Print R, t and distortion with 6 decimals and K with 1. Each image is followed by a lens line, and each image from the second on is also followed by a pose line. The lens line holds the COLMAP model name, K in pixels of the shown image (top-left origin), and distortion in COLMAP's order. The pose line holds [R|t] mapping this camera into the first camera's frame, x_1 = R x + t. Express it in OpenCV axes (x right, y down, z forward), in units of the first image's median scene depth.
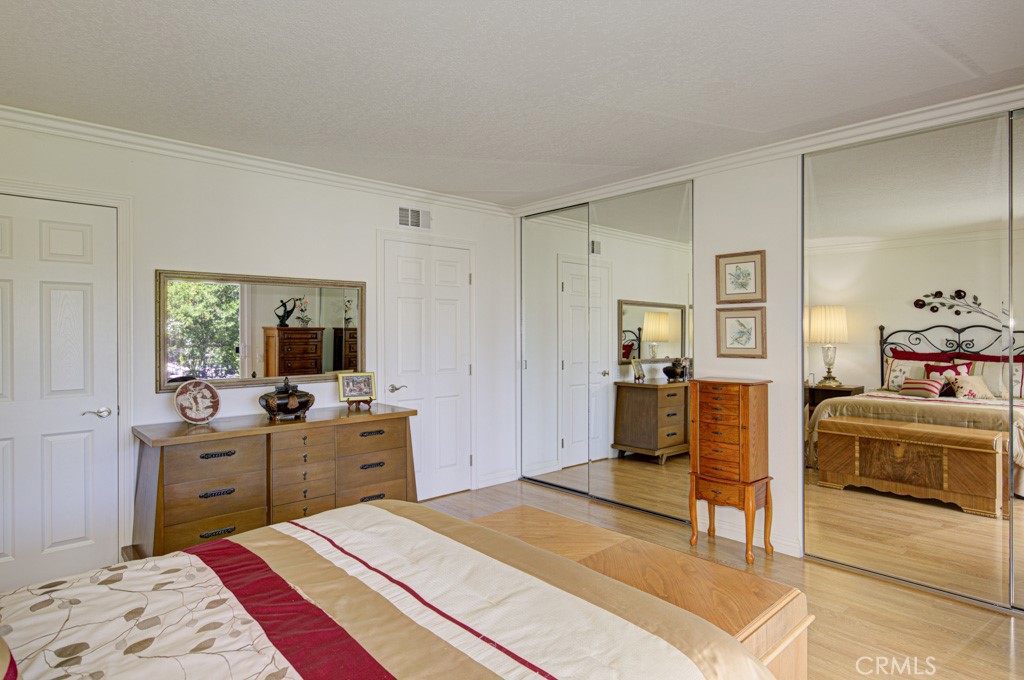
lens RADIAL K [[576.8, 0, 518.6], [0, 576.8, 330.4], [0, 0, 1]] dist [-0.002626, -0.001348]
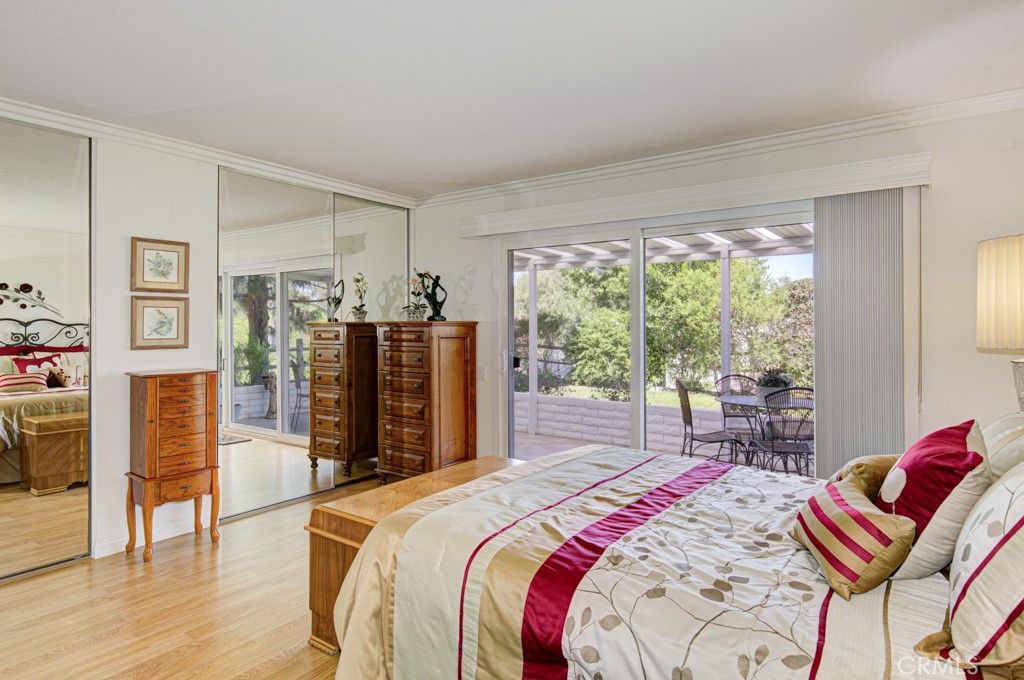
lens RADIAL K [[576.8, 0, 511.3], [0, 576.8, 320.2], [0, 0, 1]] dist [-0.002626, -0.001348]
pose [[-0.207896, 0.011936, 0.978078, -0.410199], [0.001132, 0.999928, -0.011963, 0.007081], [-0.978150, -0.001380, -0.207894, 0.379152]]
